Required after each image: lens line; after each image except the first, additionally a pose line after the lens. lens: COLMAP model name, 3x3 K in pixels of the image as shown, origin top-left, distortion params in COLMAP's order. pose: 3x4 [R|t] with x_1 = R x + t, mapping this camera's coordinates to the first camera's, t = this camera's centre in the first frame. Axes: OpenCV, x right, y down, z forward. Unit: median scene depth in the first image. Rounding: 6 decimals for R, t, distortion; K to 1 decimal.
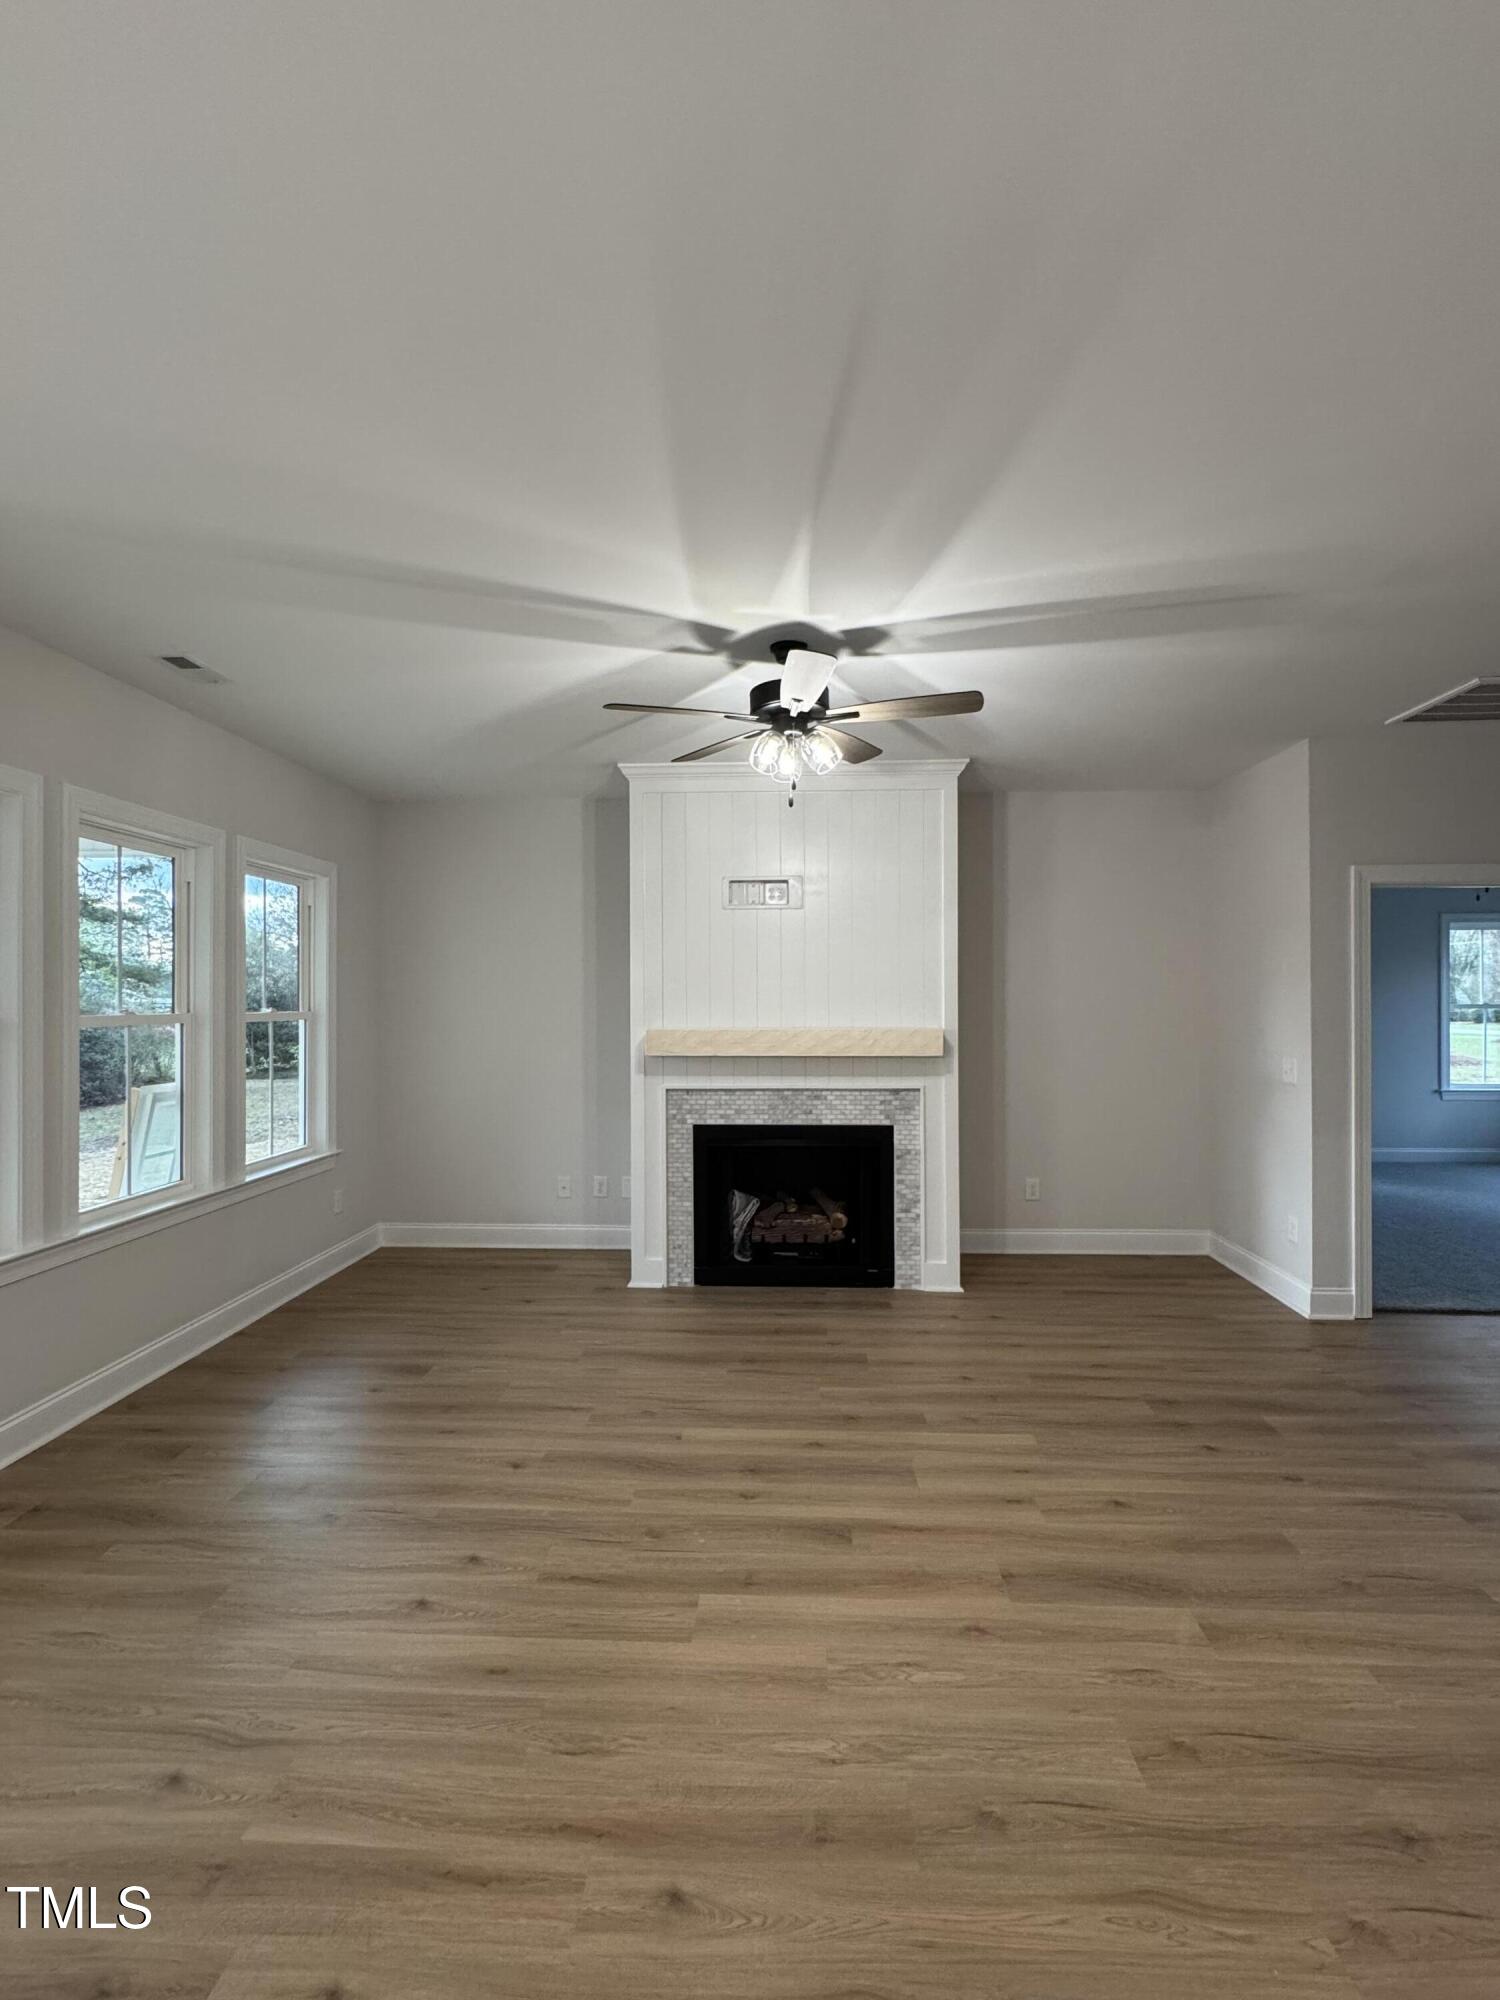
lens RADIAL K [[926.4, 0, 752.1], [0, 926.4, 999.1], [0, 0, 1]] dist [-0.000926, 0.000053]
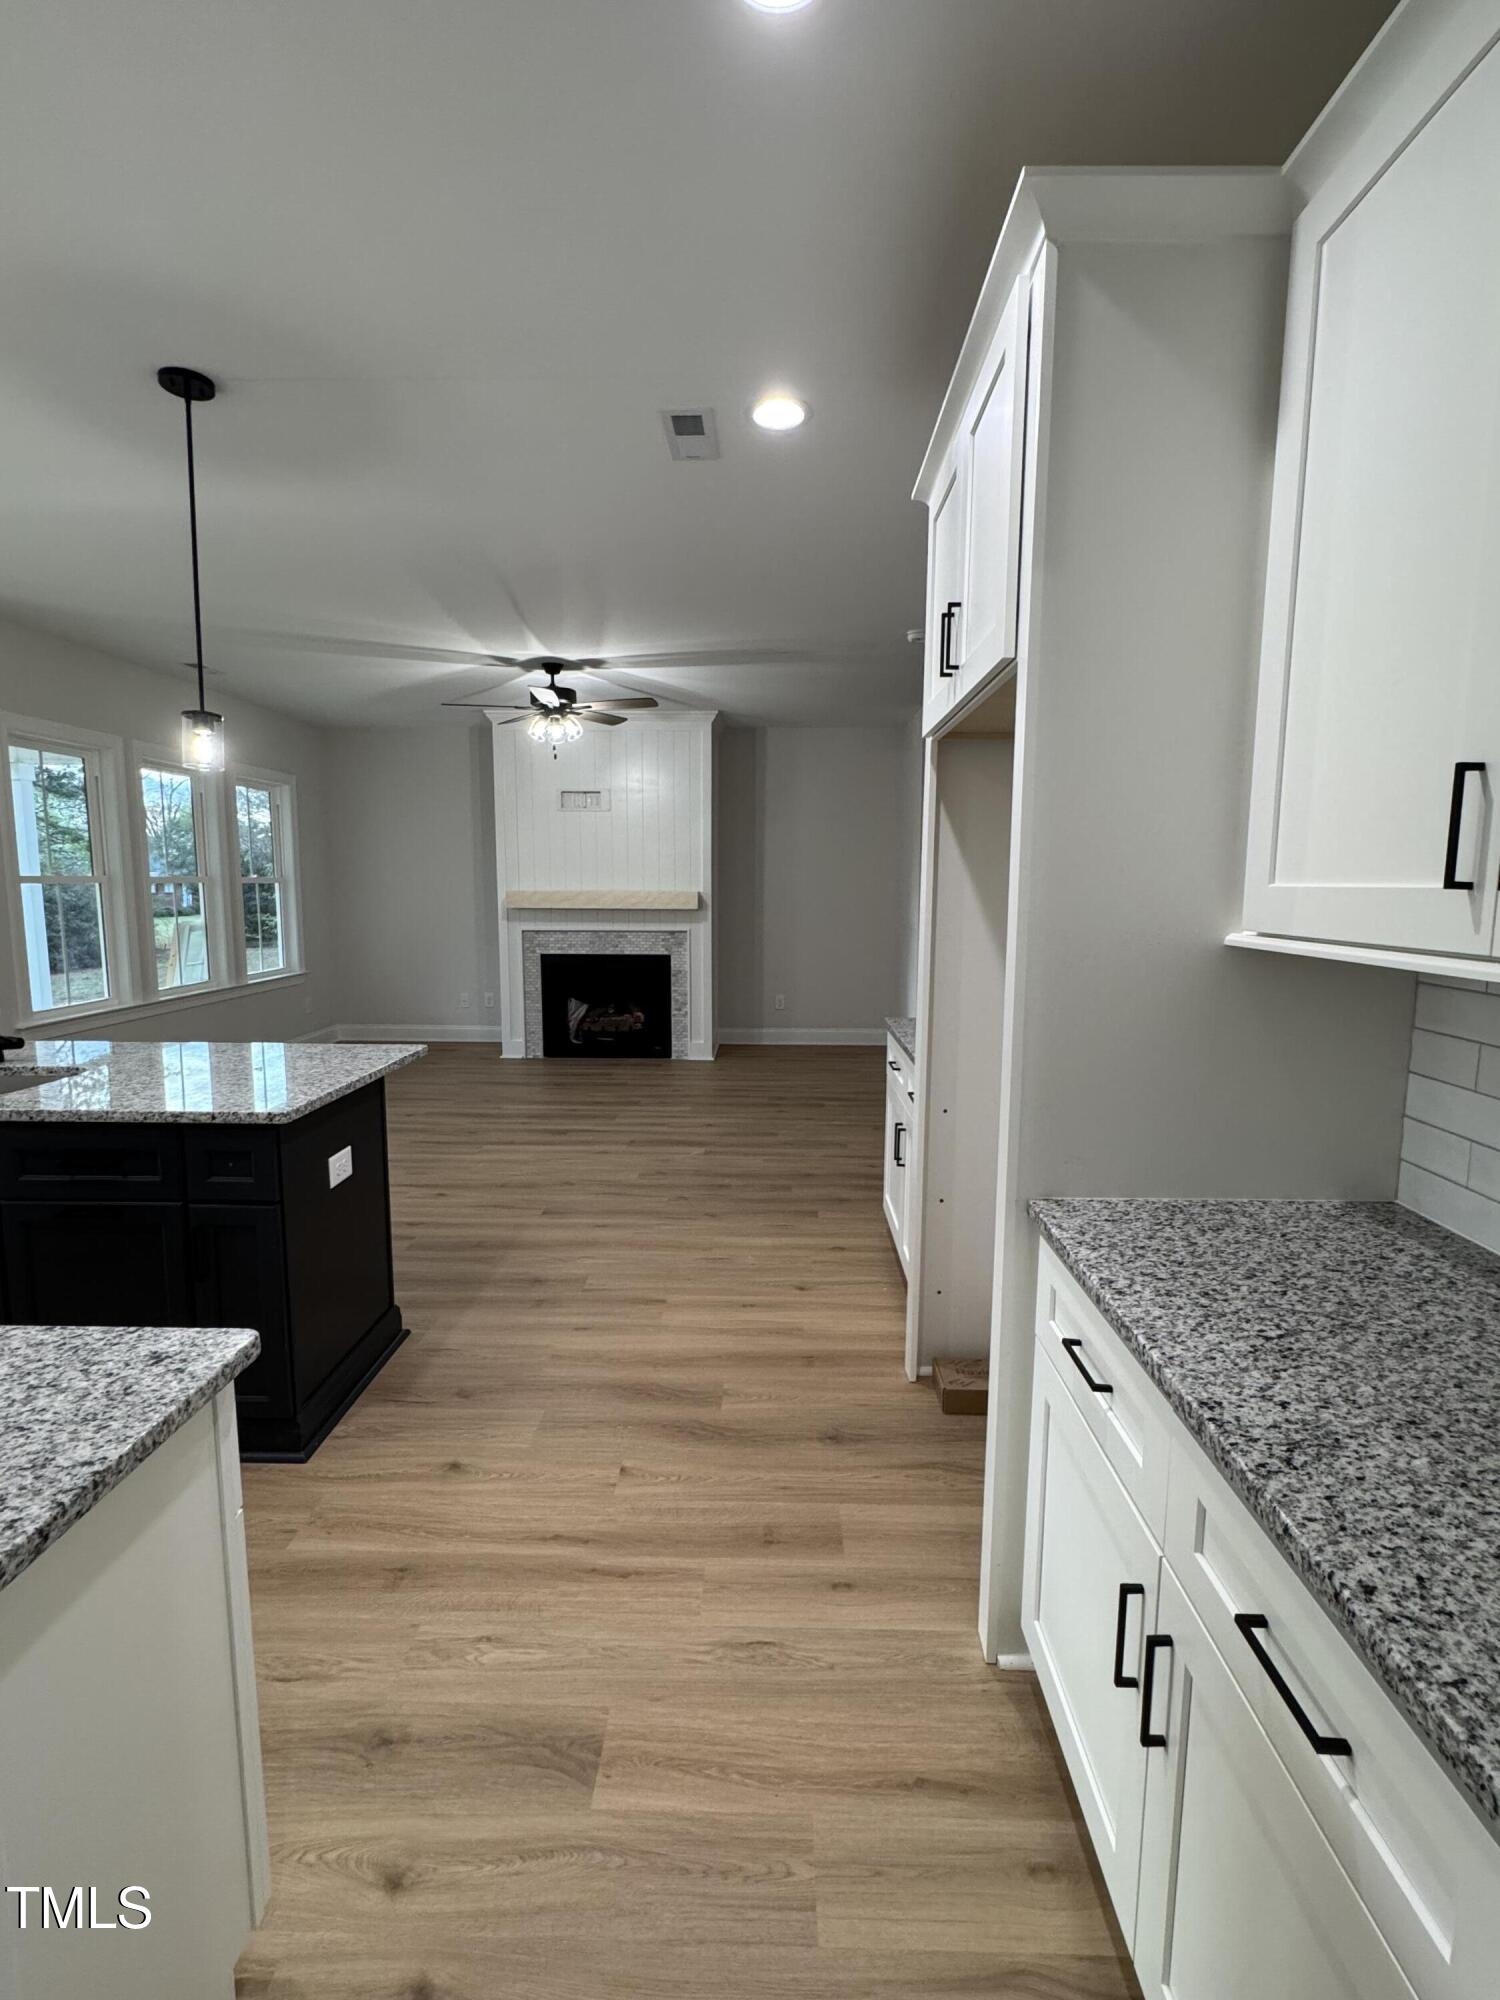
lens RADIAL K [[926.4, 0, 752.8], [0, 926.4, 998.9], [0, 0, 1]] dist [-0.000926, 0.000053]
pose [[0.999547, 0.005117, 0.029658, 0.246826], [-0.008871, 0.991755, 0.127839, 0.011039], [-0.028759, -0.128044, 0.991351, -0.547354]]
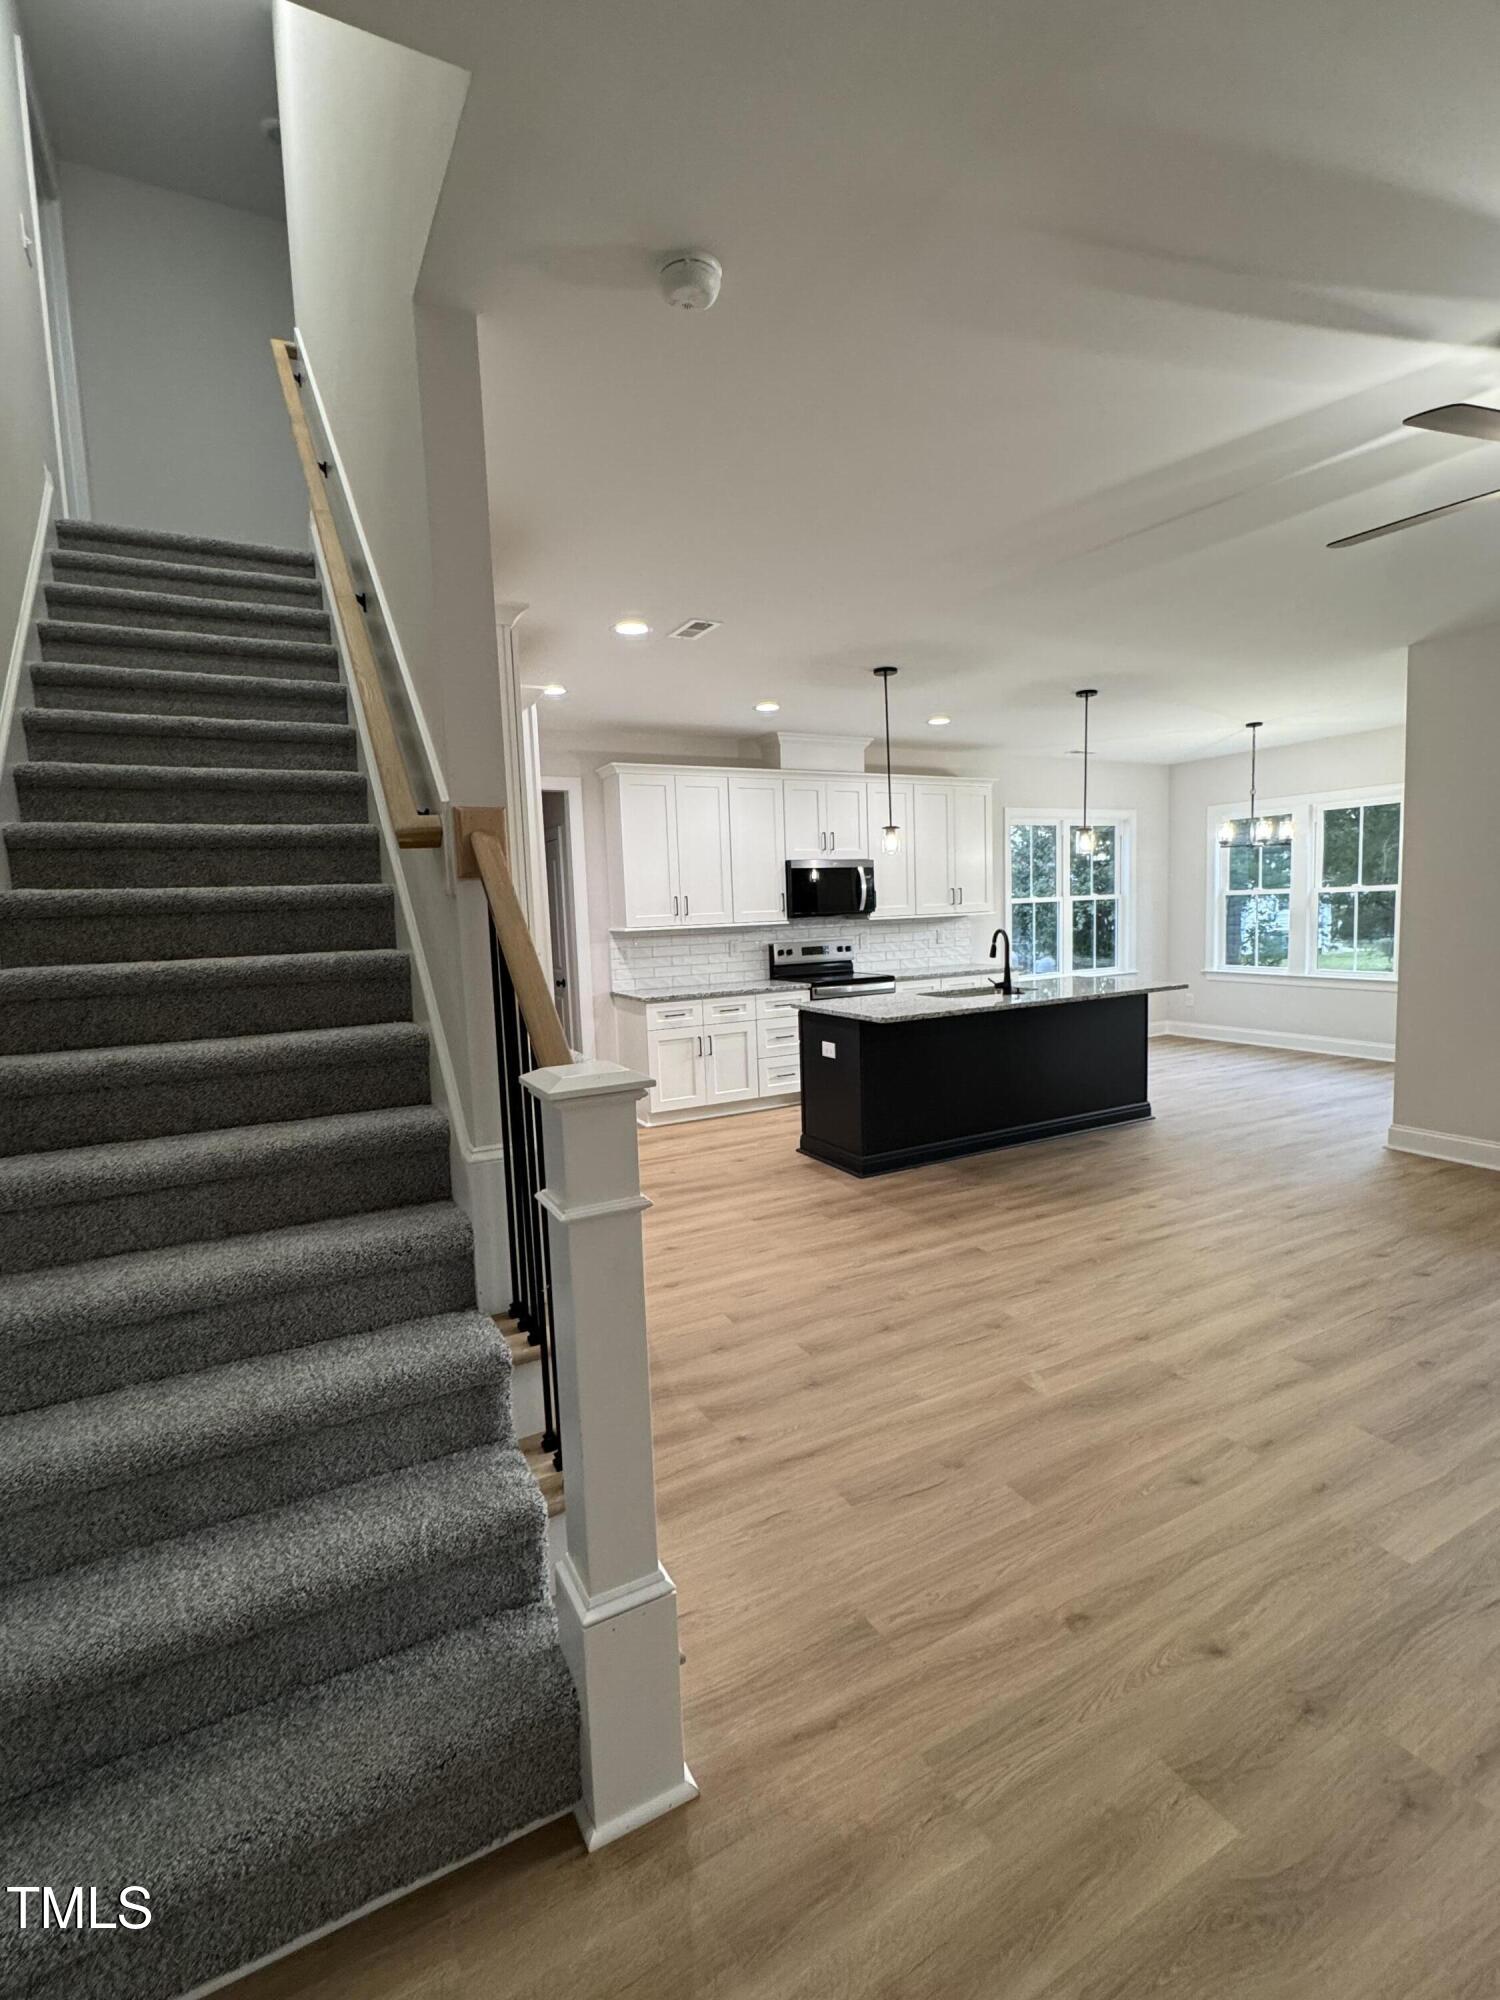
lens RADIAL K [[926.4, 0, 753.8], [0, 926.4, 1000.6], [0, 0, 1]] dist [-0.000926, 0.000053]
pose [[-0.854296, 0.088659, -0.512169, 0.655173], [0.040808, 0.993744, 0.103955, 0.001830], [0.518182, 0.067908, -0.852570, 0.857332]]
